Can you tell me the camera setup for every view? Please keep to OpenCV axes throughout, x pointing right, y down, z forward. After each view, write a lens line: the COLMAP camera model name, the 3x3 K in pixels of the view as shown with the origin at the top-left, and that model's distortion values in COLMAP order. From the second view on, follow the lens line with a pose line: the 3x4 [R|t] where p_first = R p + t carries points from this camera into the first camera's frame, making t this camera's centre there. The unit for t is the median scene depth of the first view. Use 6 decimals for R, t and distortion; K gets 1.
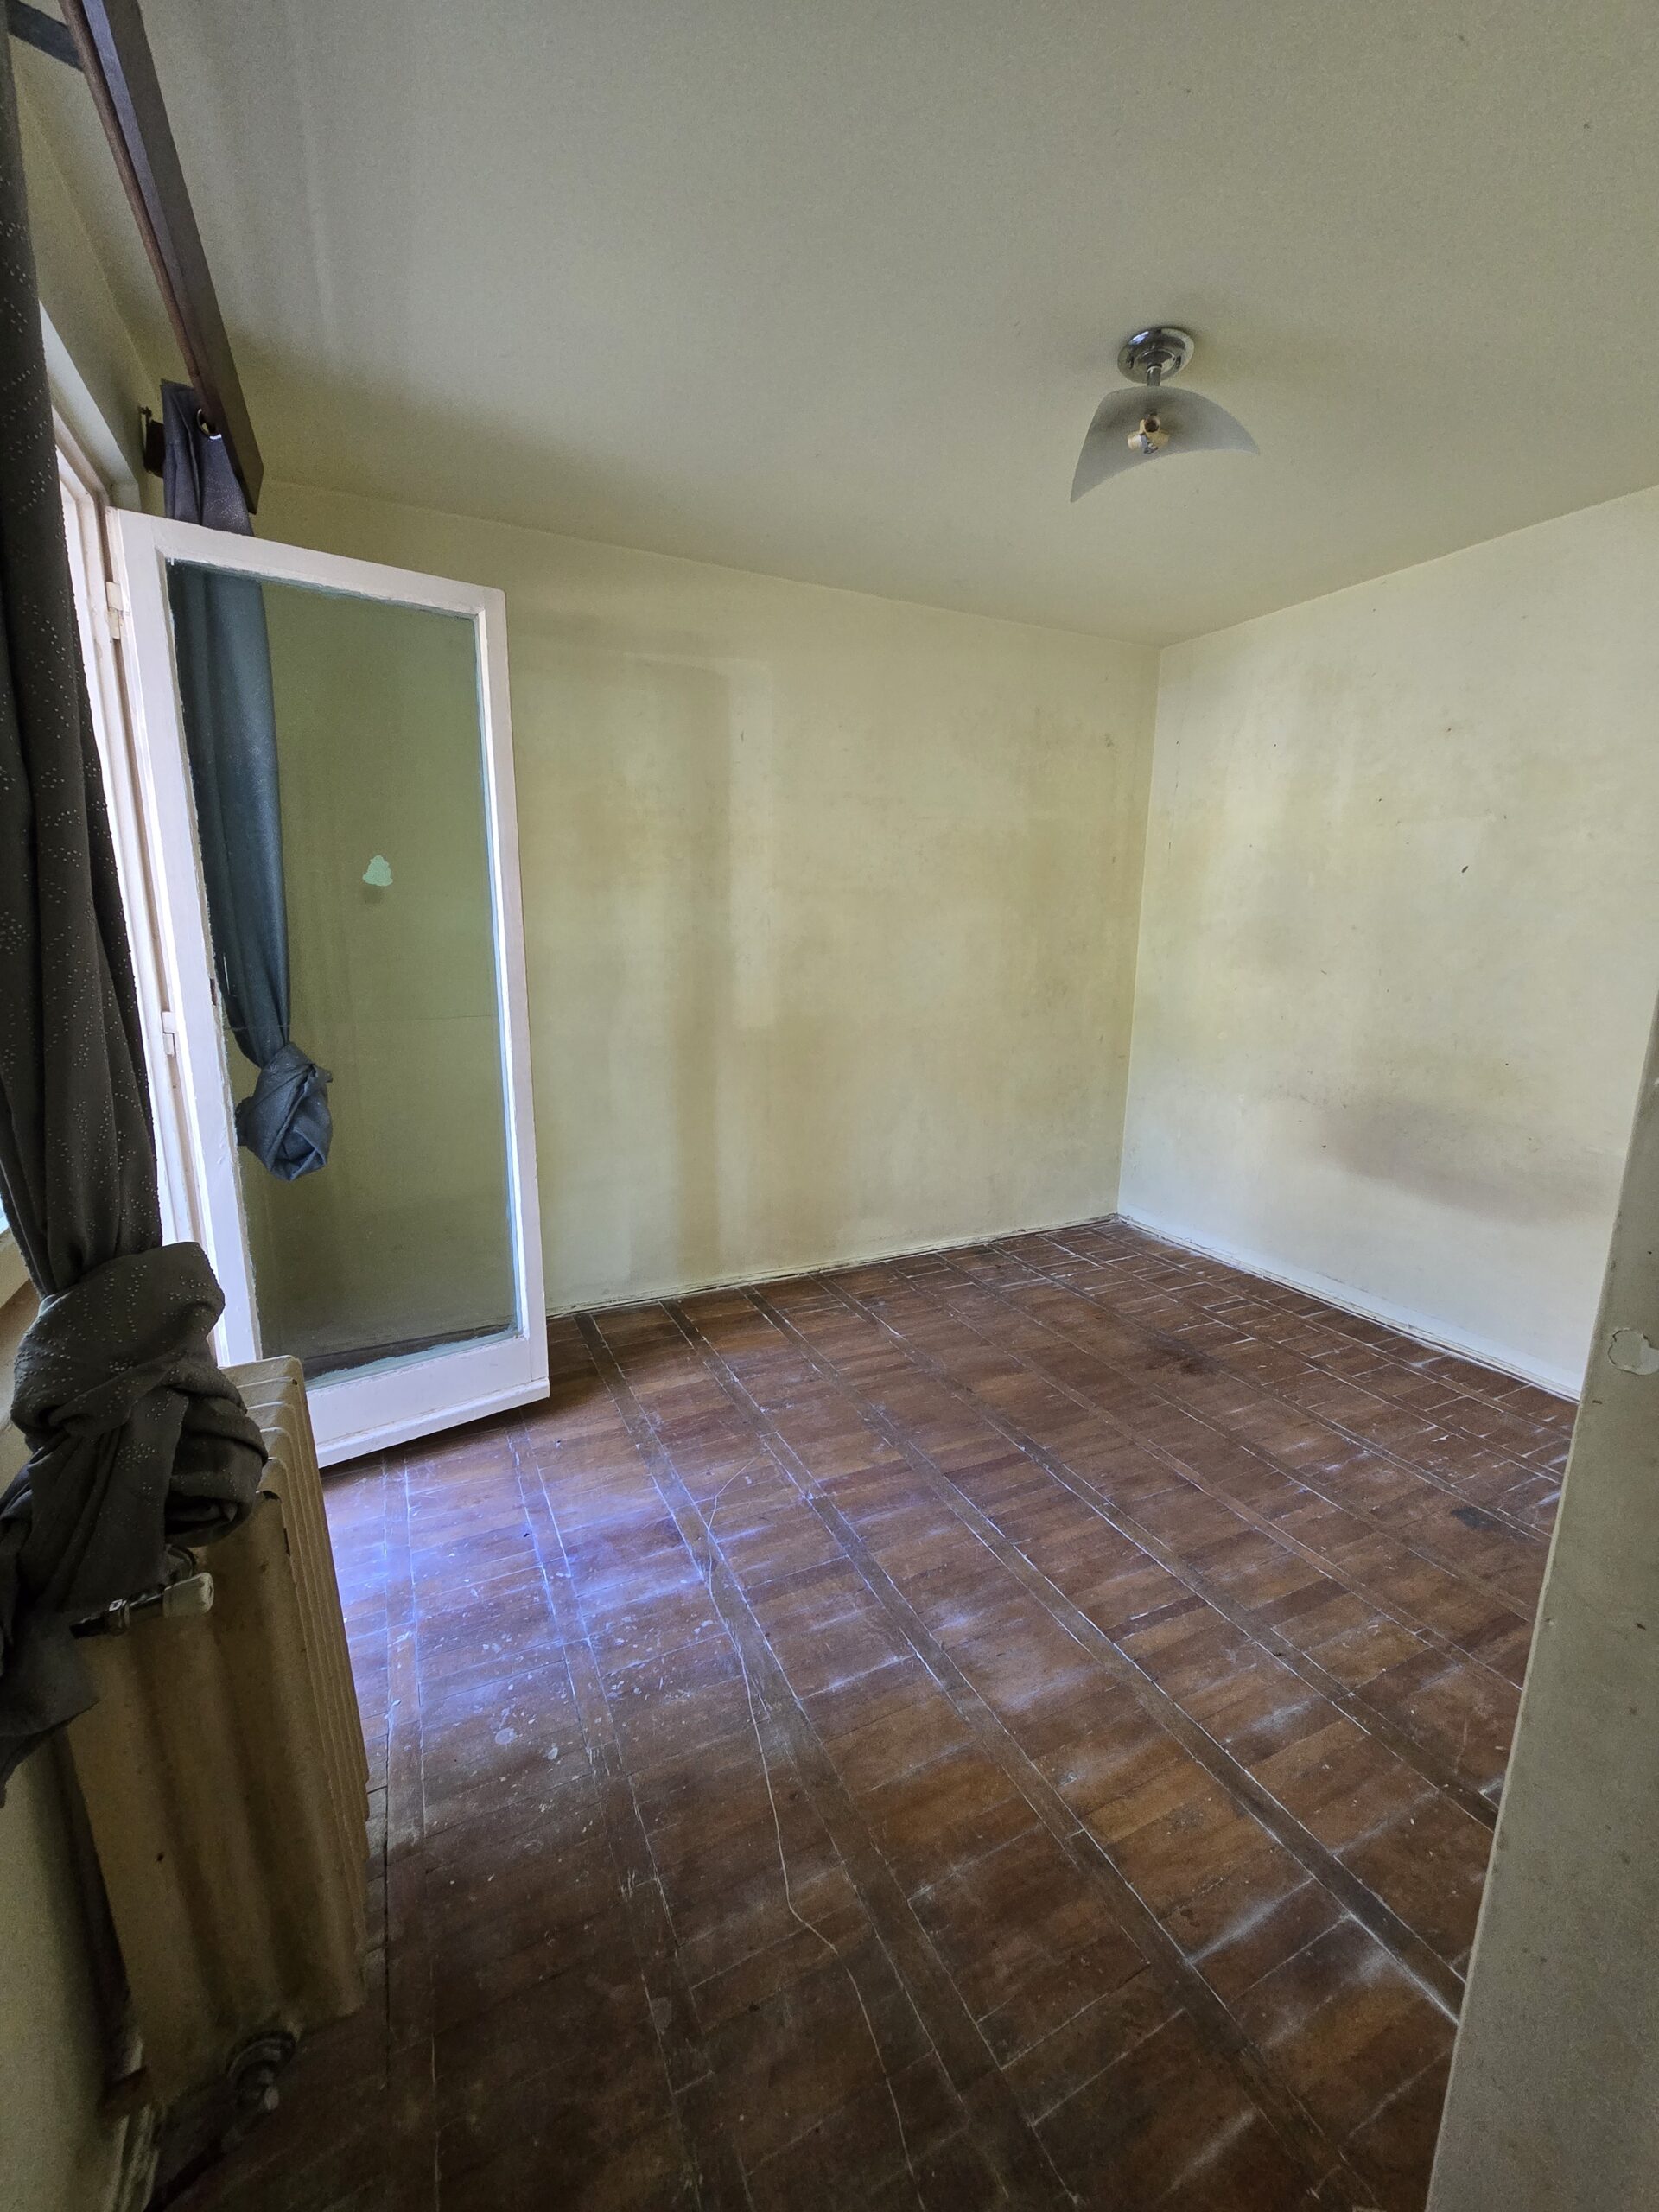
lens RADIAL K [[906.9, 0, 815.6], [0, 906.9, 1107.0], [0, 0, 1]] dist [-0.002752, 0.000288]
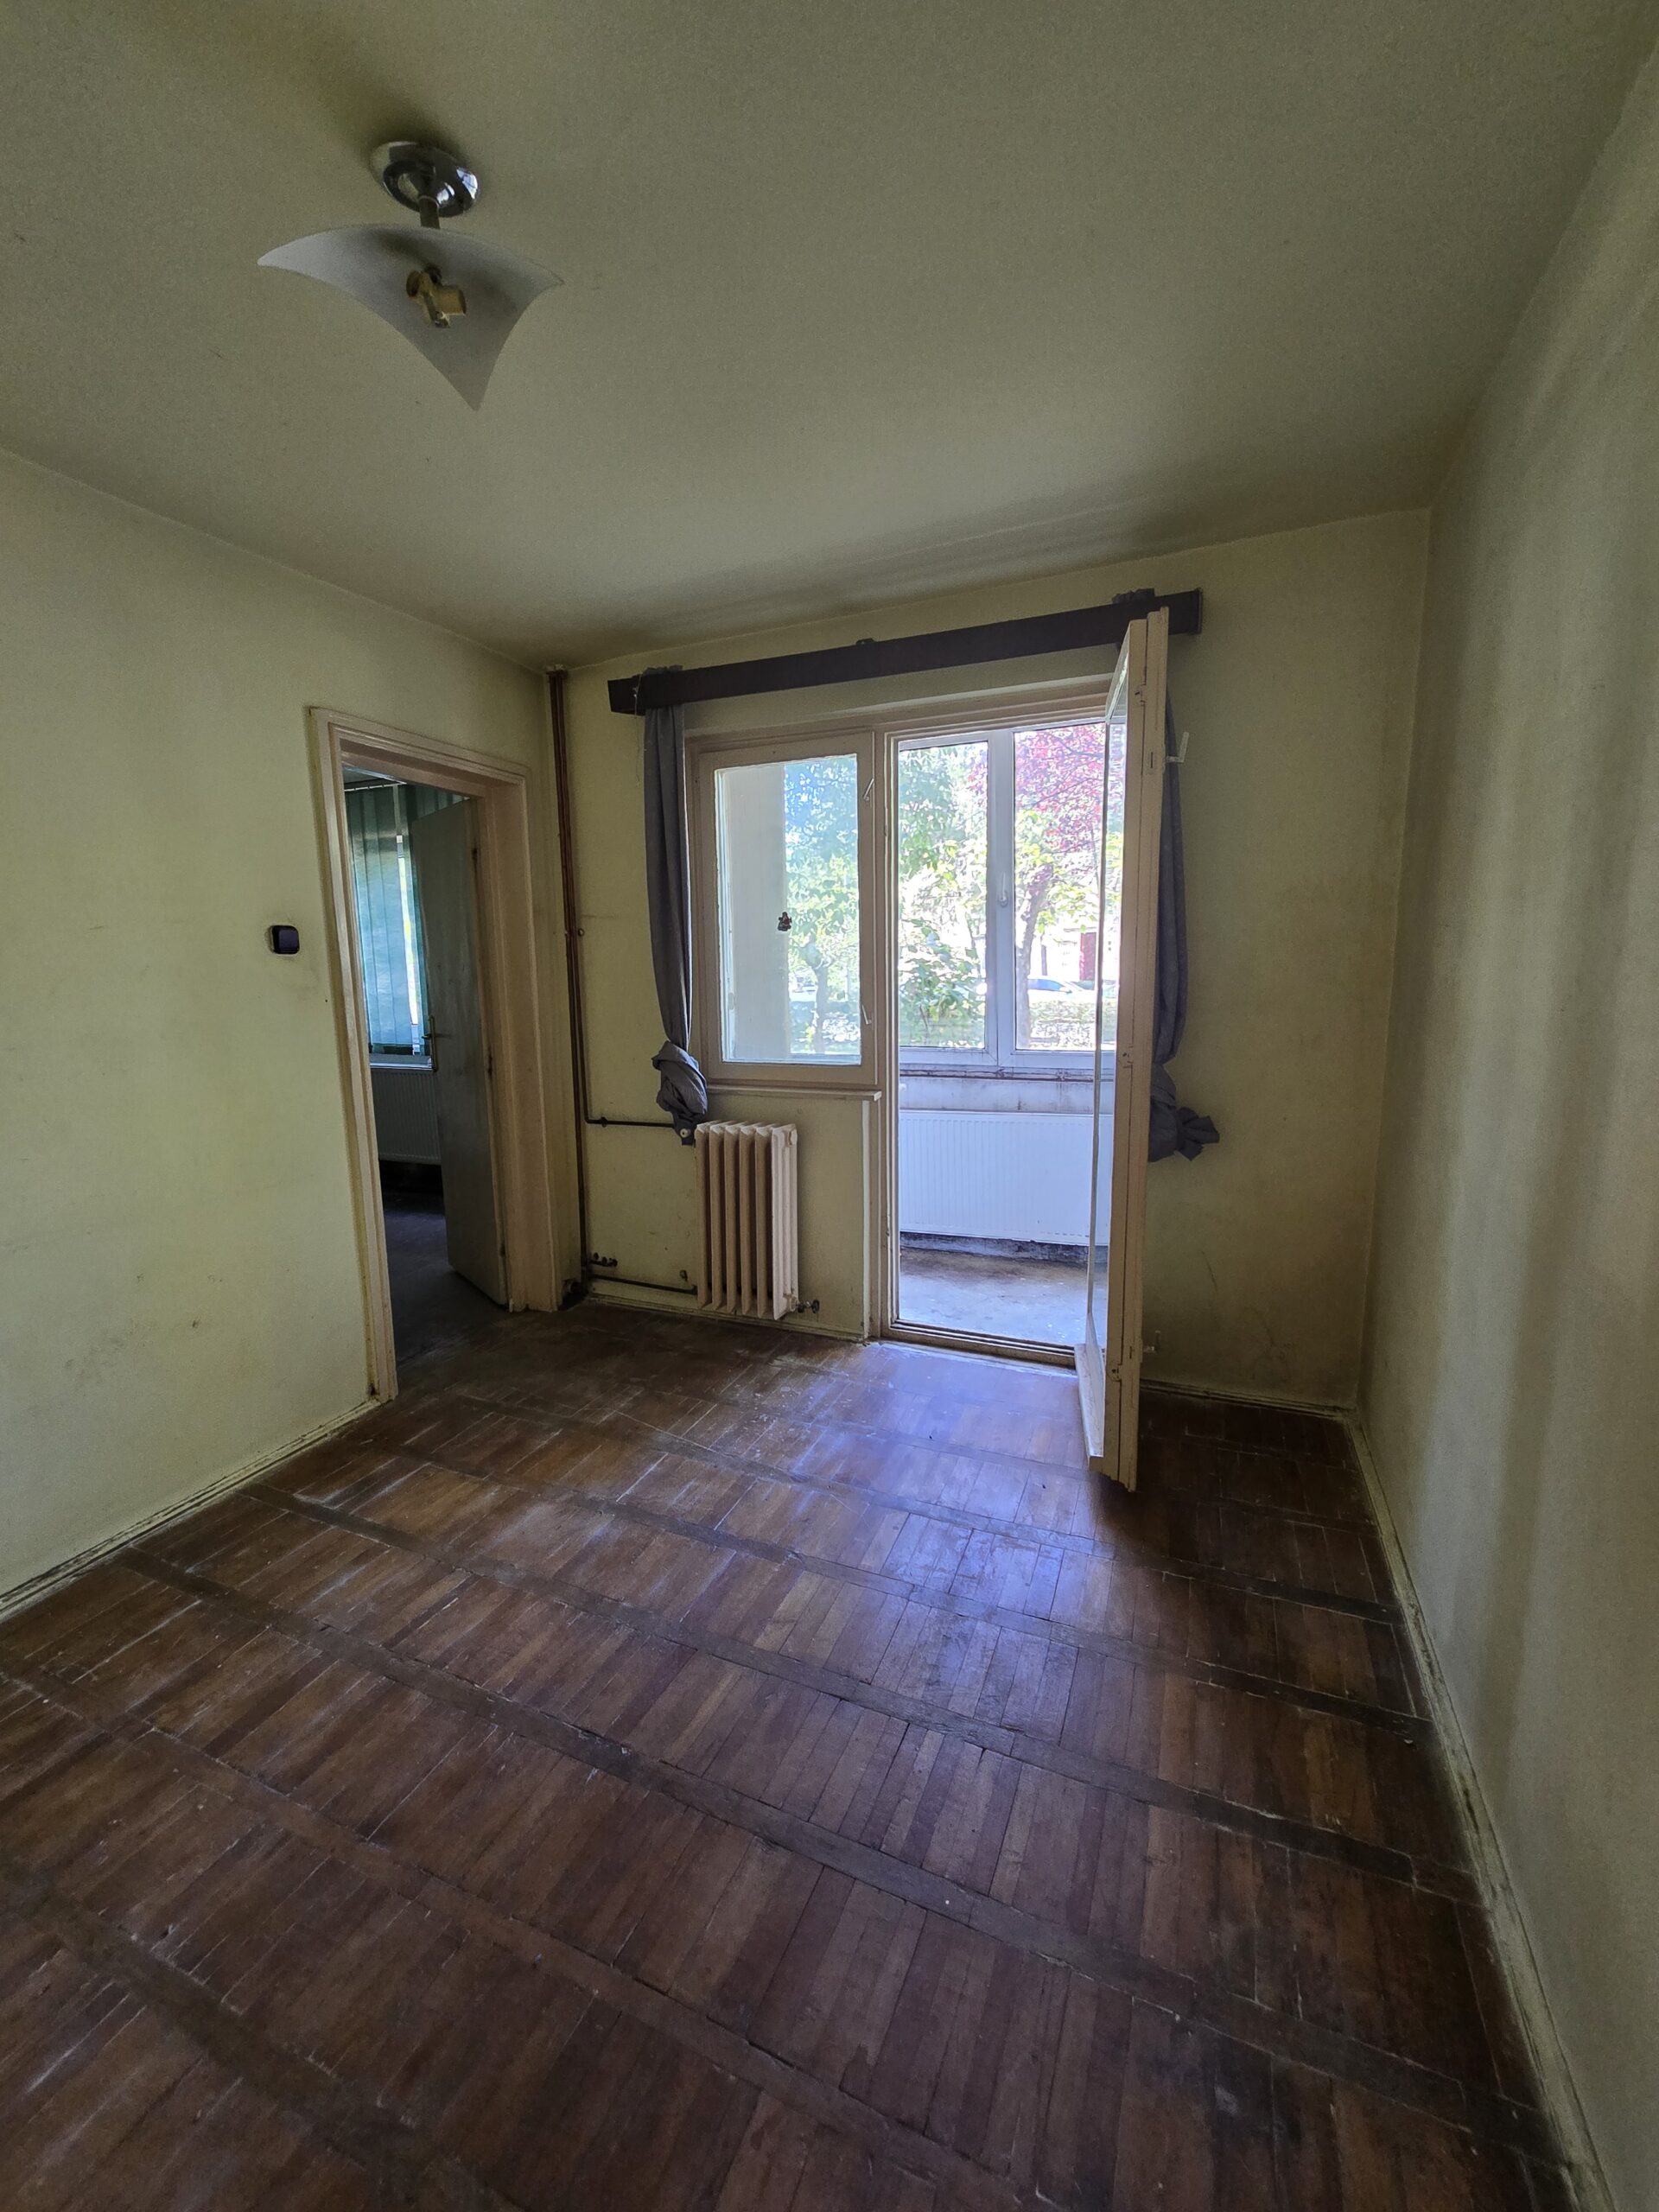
lens RADIAL K [[906.9, 0, 823.9], [0, 906.9, 1099.3], [0, 0, 1]] dist [-0.002752, 0.000288]
pose [[-0.752778, 0.102250, -0.650285, 0.667501], [-0.121848, 0.949148, 0.290296, -0.391276], [0.646899, 0.297764, -0.702038, 1.879300]]
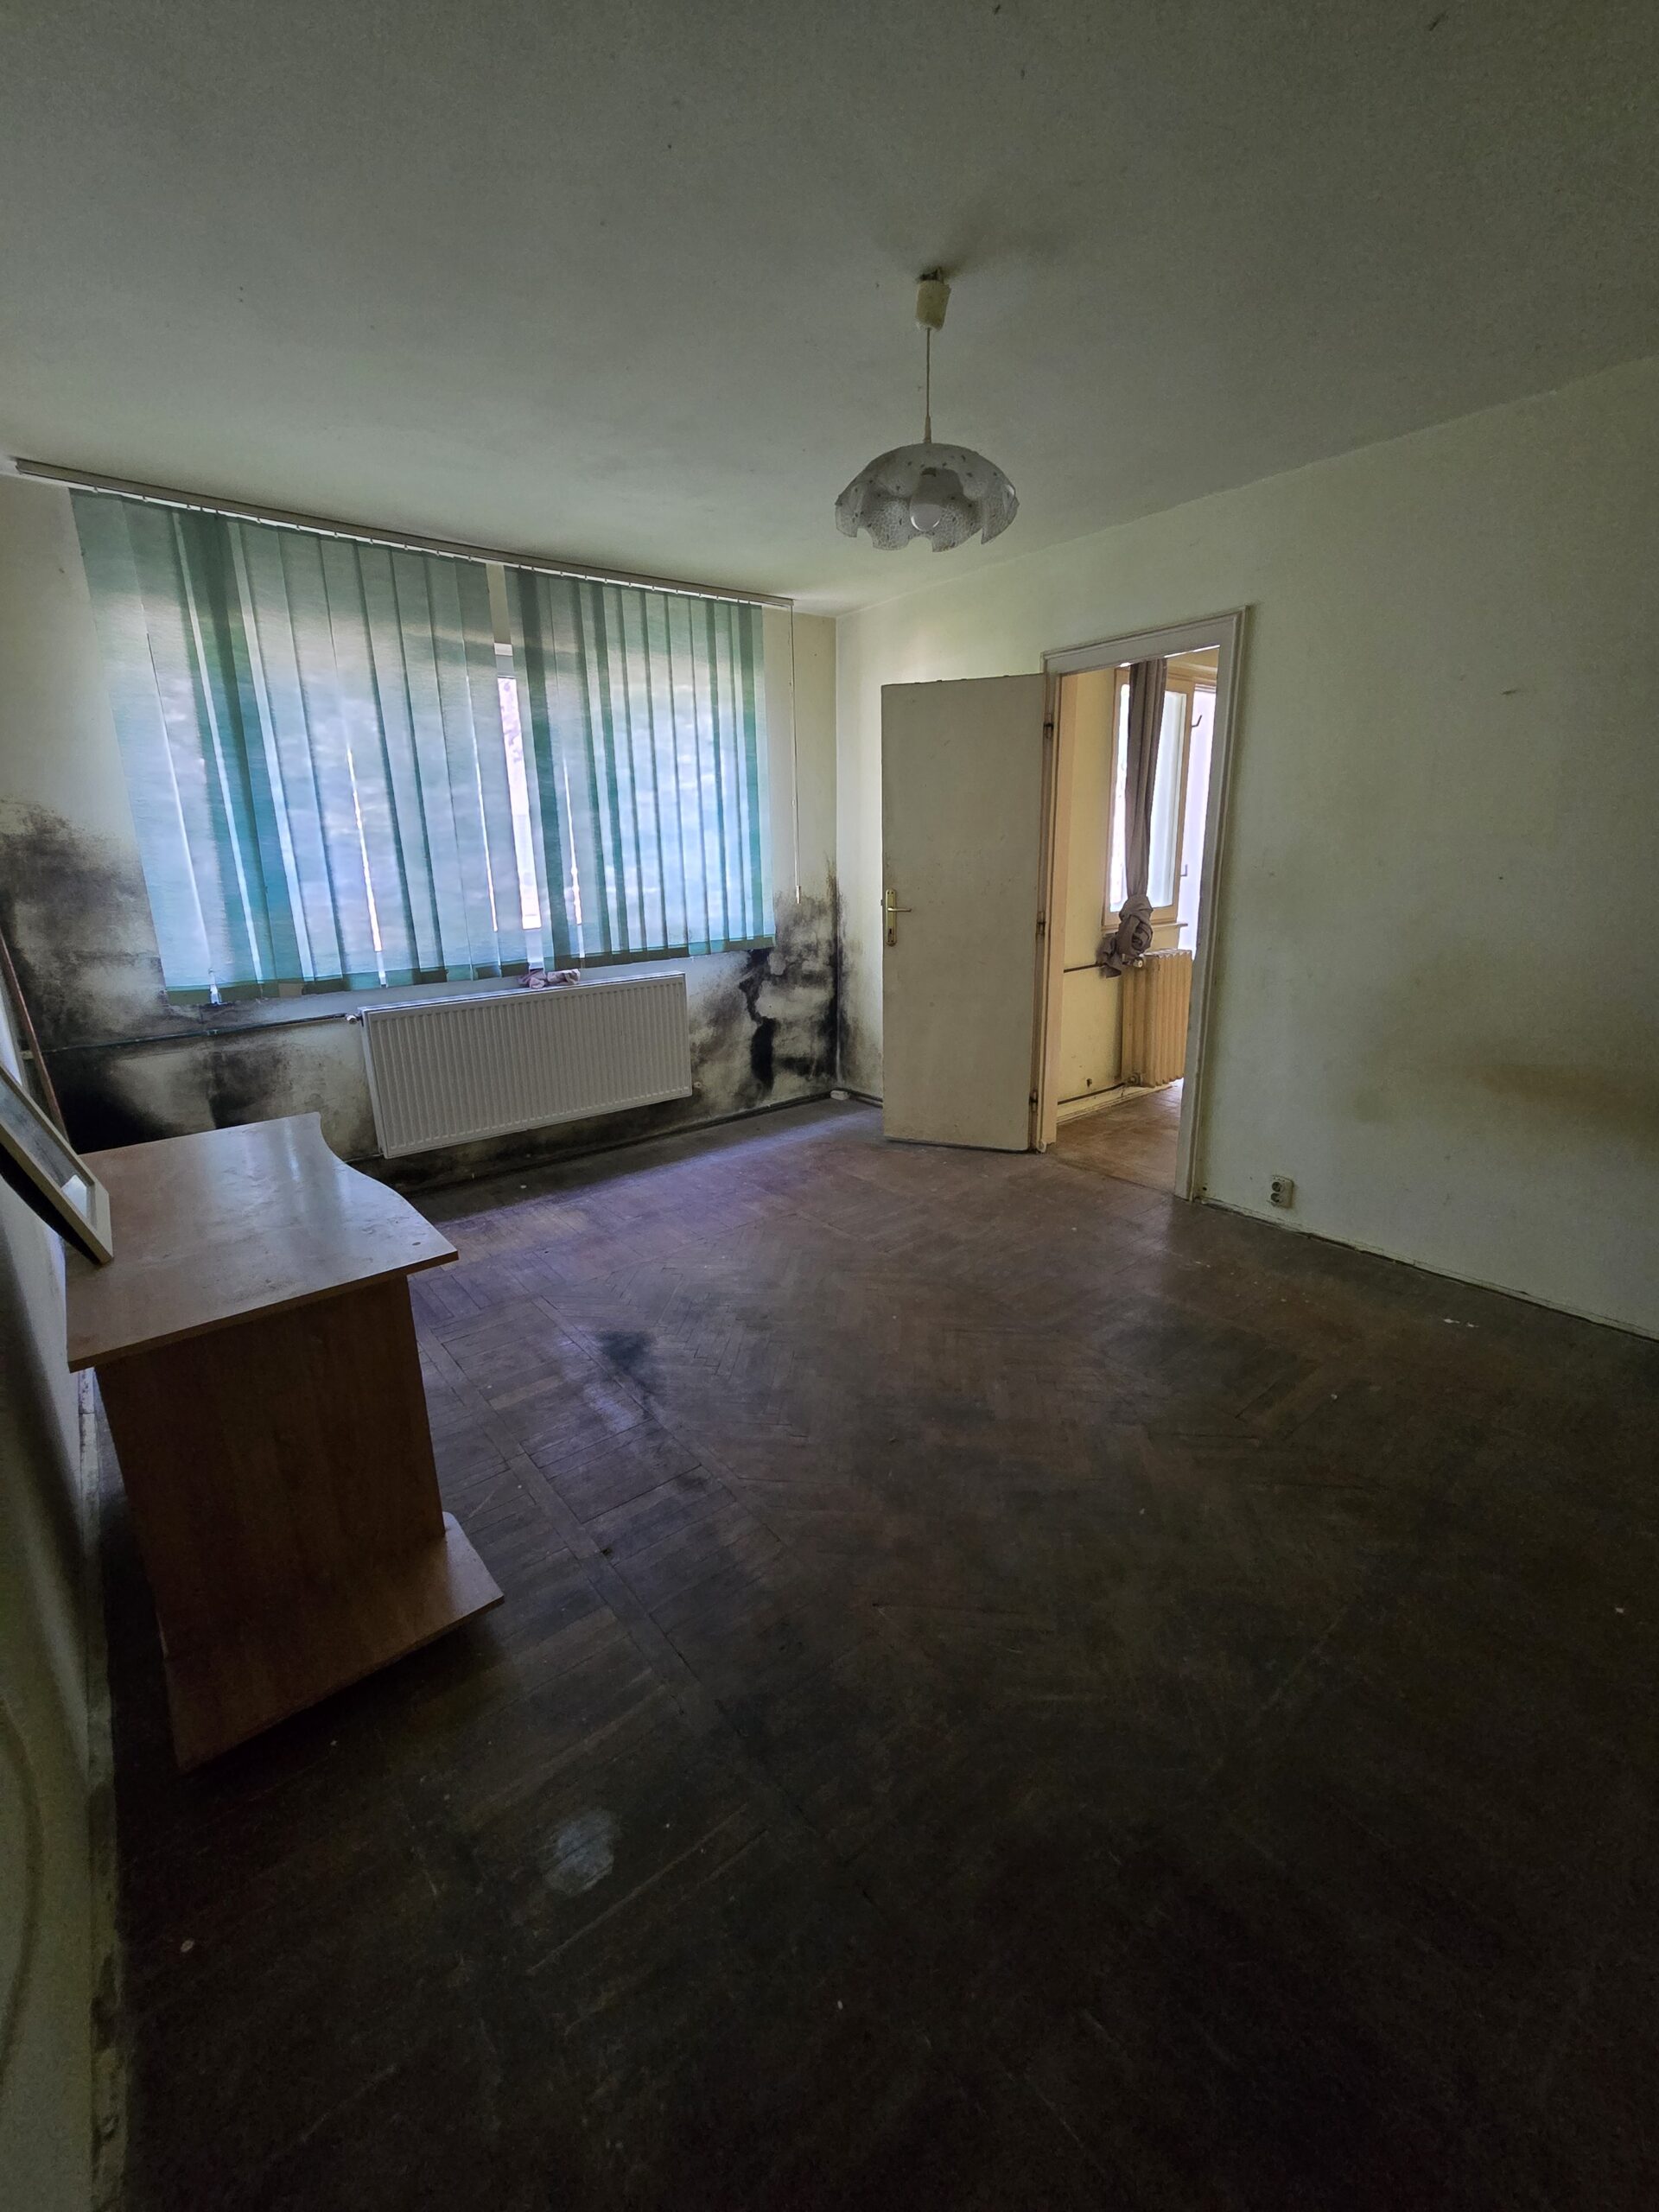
lens RADIAL K [[906.9, 0, 827.6], [0, 906.9, 1094.5], [0, 0, 1]] dist [-0.002752, 0.000288]
pose [[0.224439, 0.244947, -0.943201, 1.912382], [-0.171107, 0.962762, 0.209311, 0.206578], [0.959348, 0.114411, 0.257993, -0.963728]]
